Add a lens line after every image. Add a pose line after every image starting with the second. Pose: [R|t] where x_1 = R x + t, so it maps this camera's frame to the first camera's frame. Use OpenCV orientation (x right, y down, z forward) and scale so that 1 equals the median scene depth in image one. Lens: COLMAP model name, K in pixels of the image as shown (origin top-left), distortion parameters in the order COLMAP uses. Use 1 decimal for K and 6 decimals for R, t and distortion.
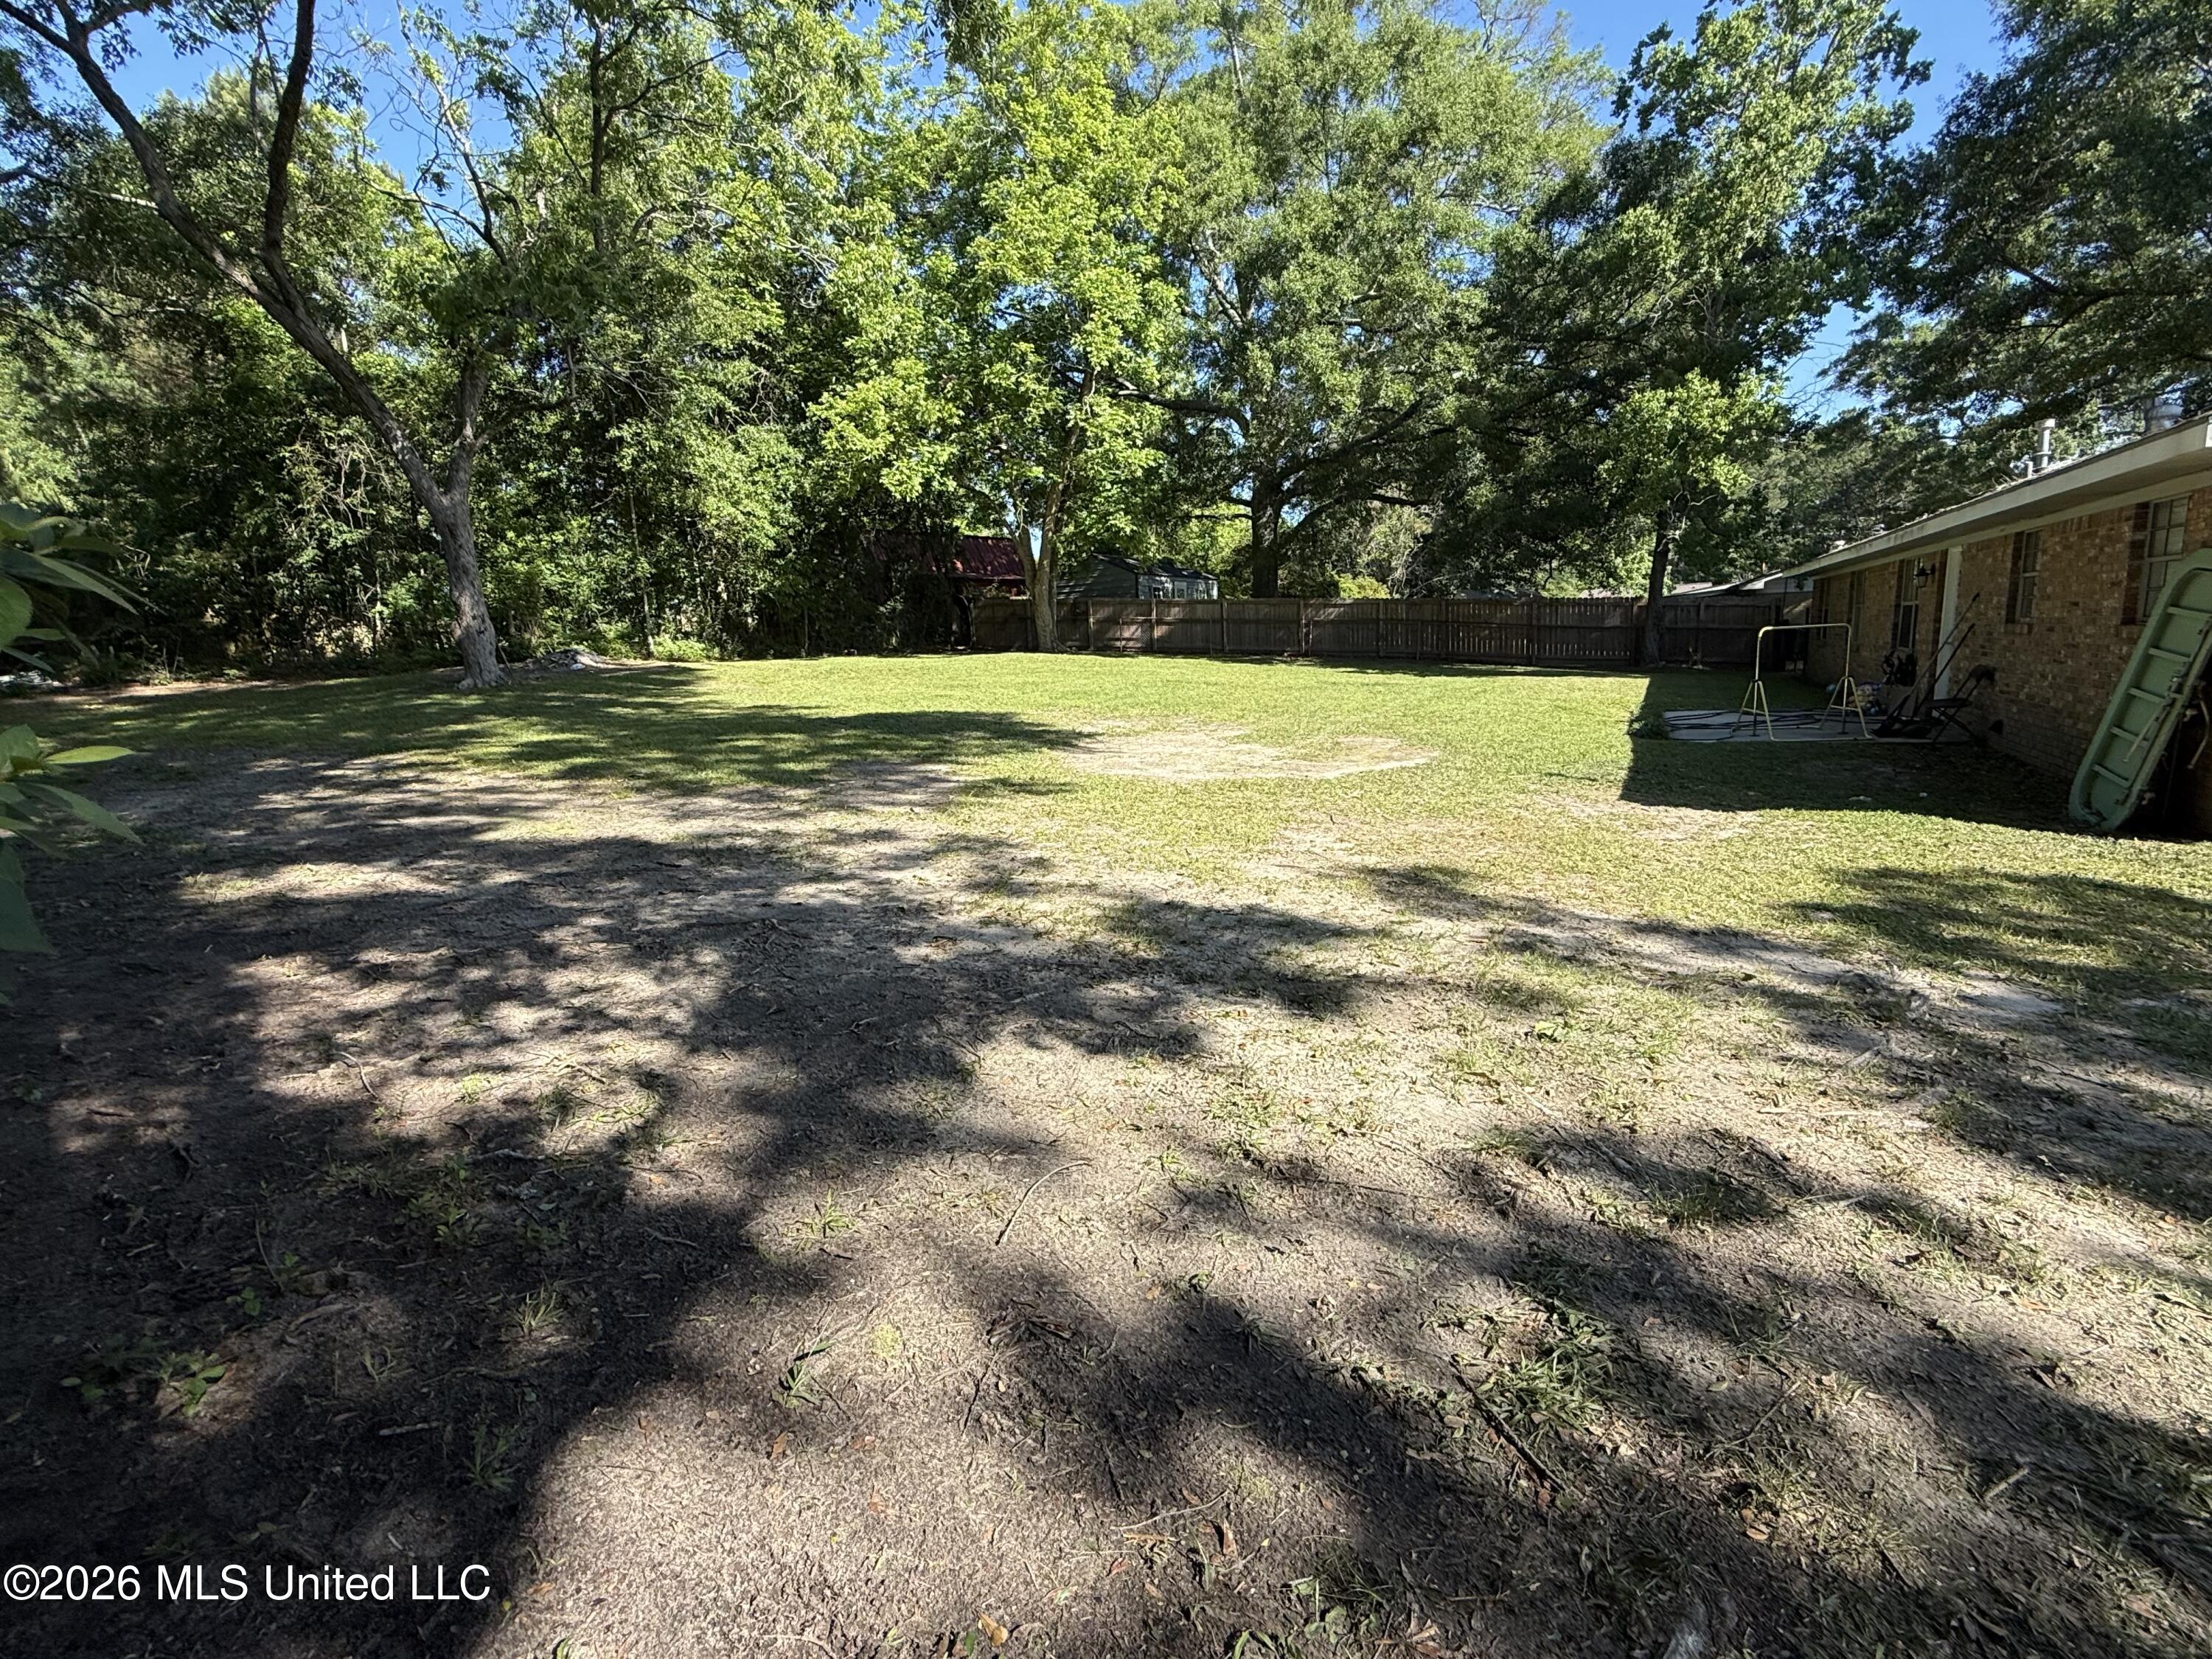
lens RADIAL K [[994.9, 0, 1106.0], [0, 994.9, 829.5], [0, 0, 1]] dist [-0.004332, -0.001610]
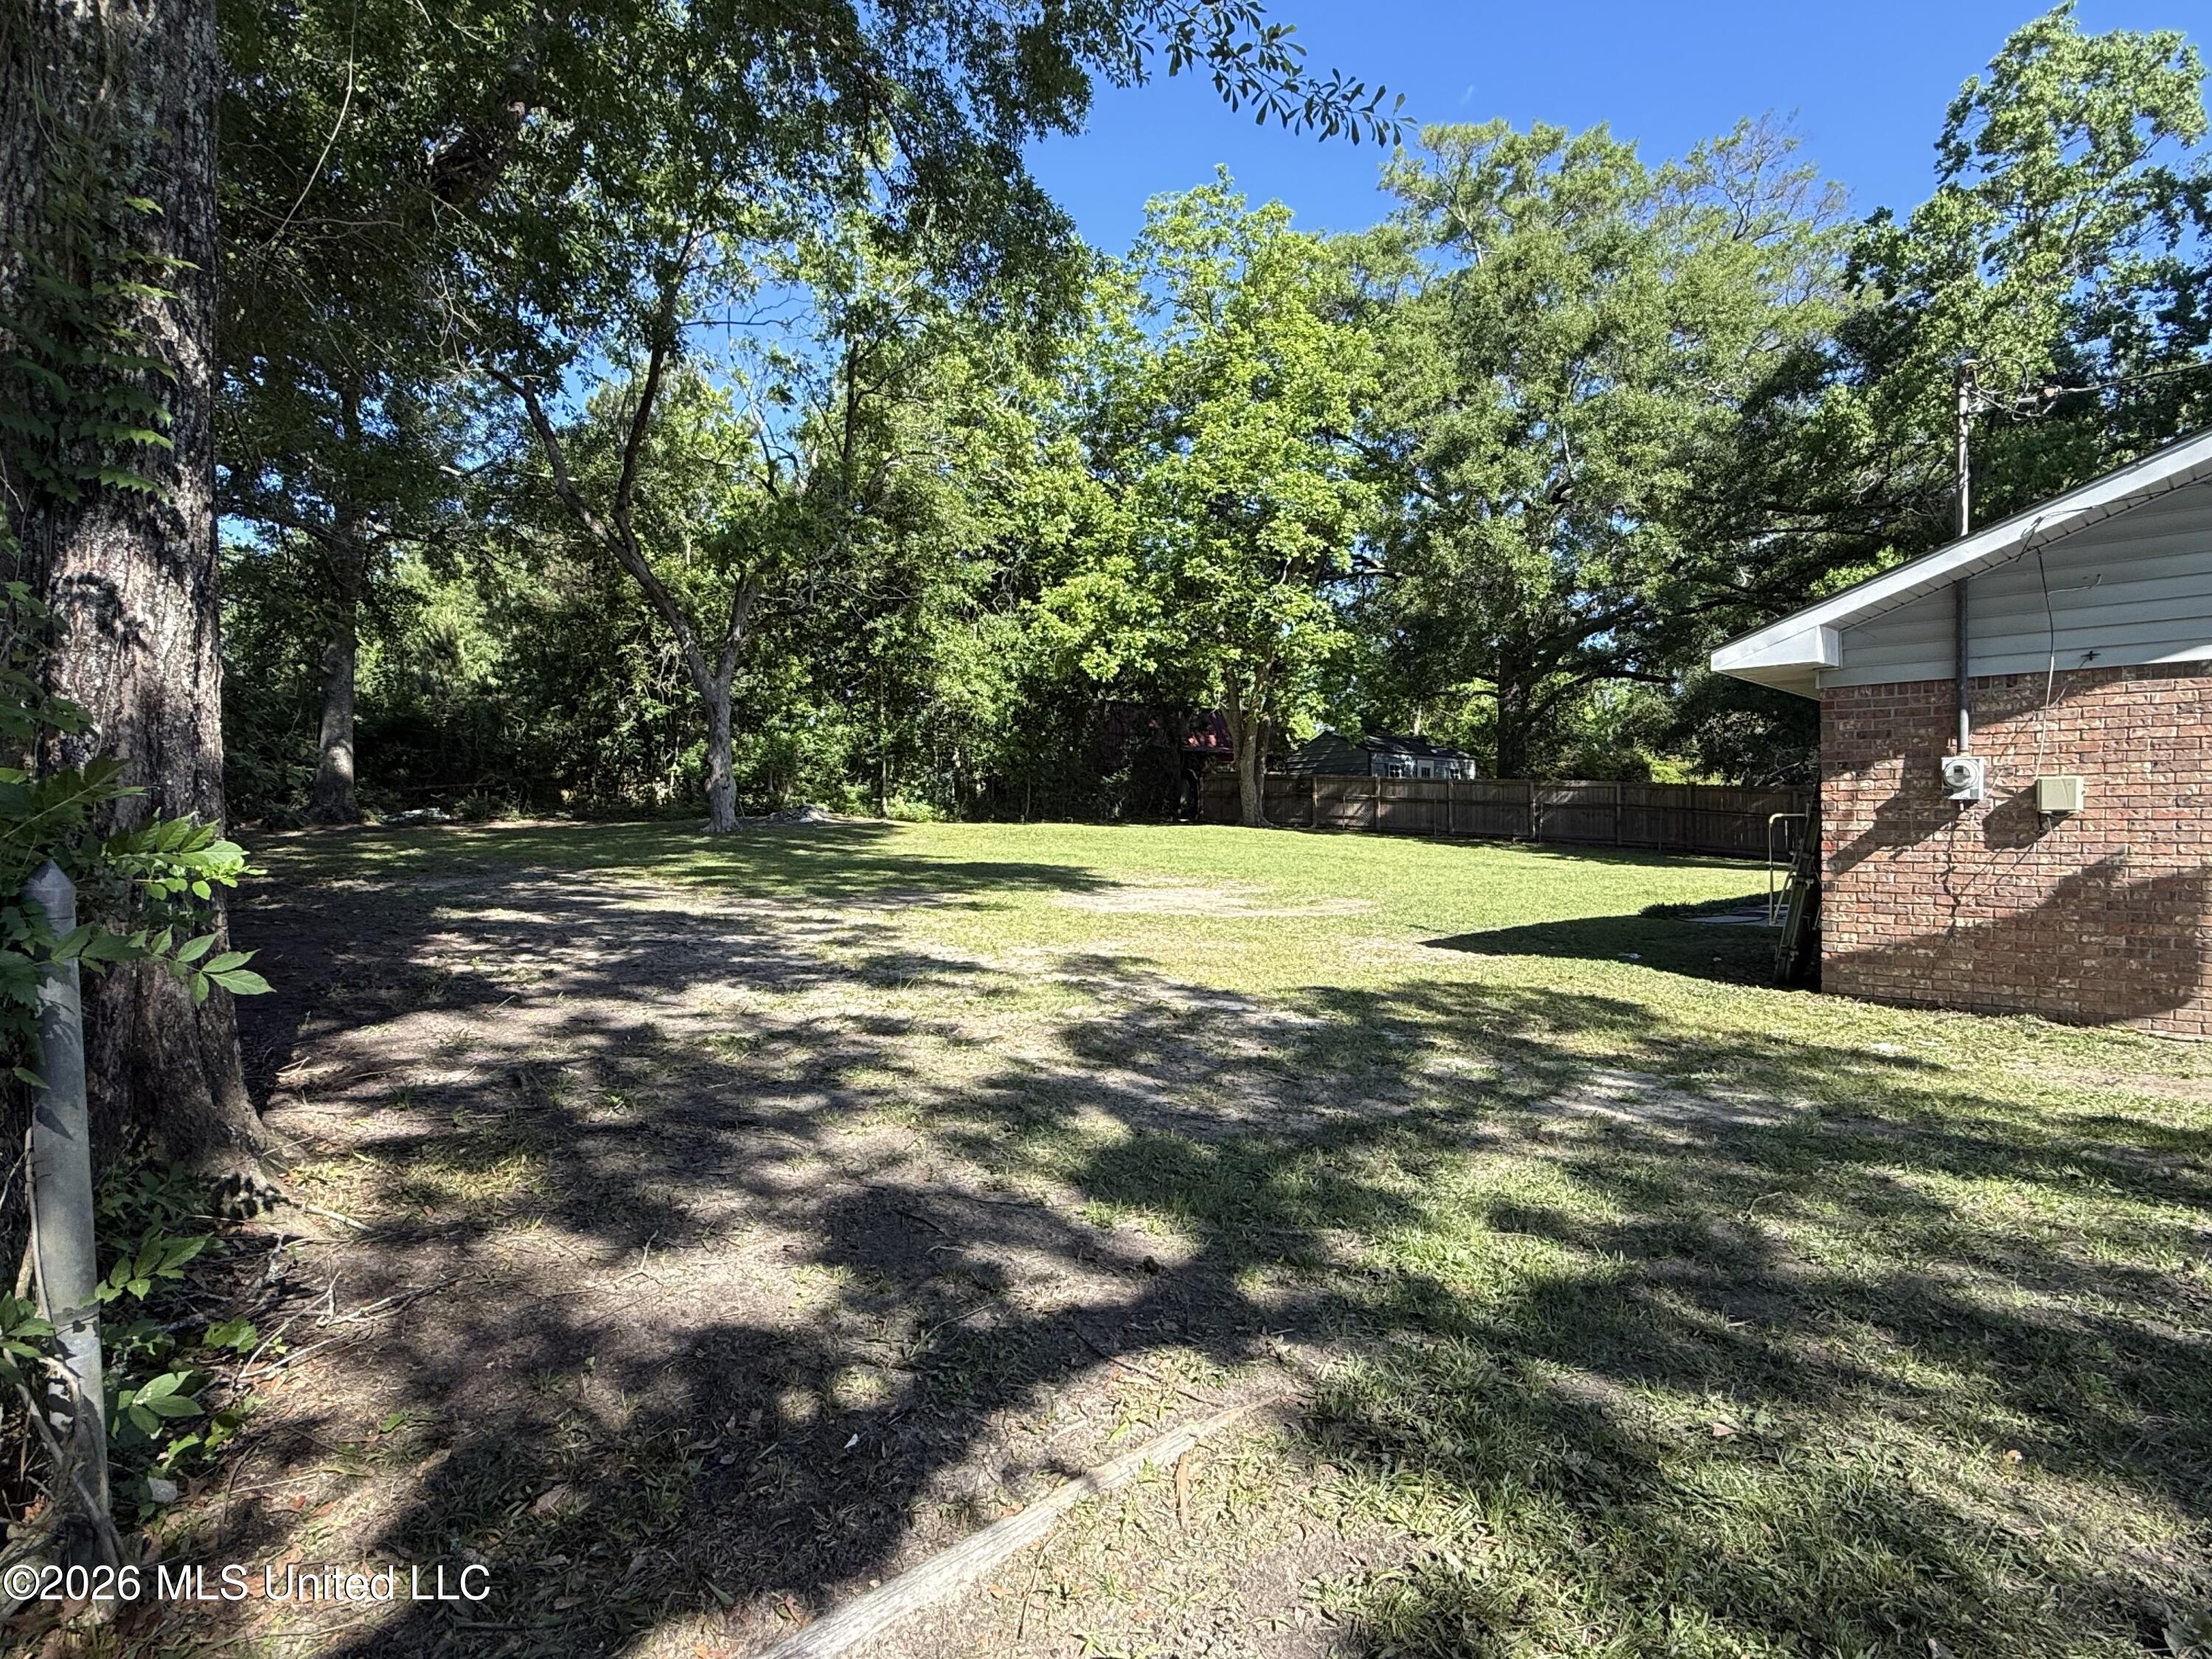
lens RADIAL K [[1140.7, 0, 1106.0], [0, 1140.7, 829.5], [0, 0, 1]] dist [-0.011032, -0.000897]
pose [[0.952907, 0.037275, -0.300962, 0.177276], [-0.090572, 0.982104, -0.165134, 0.030355], [0.289421, 0.184616, 0.939230, -0.127722]]
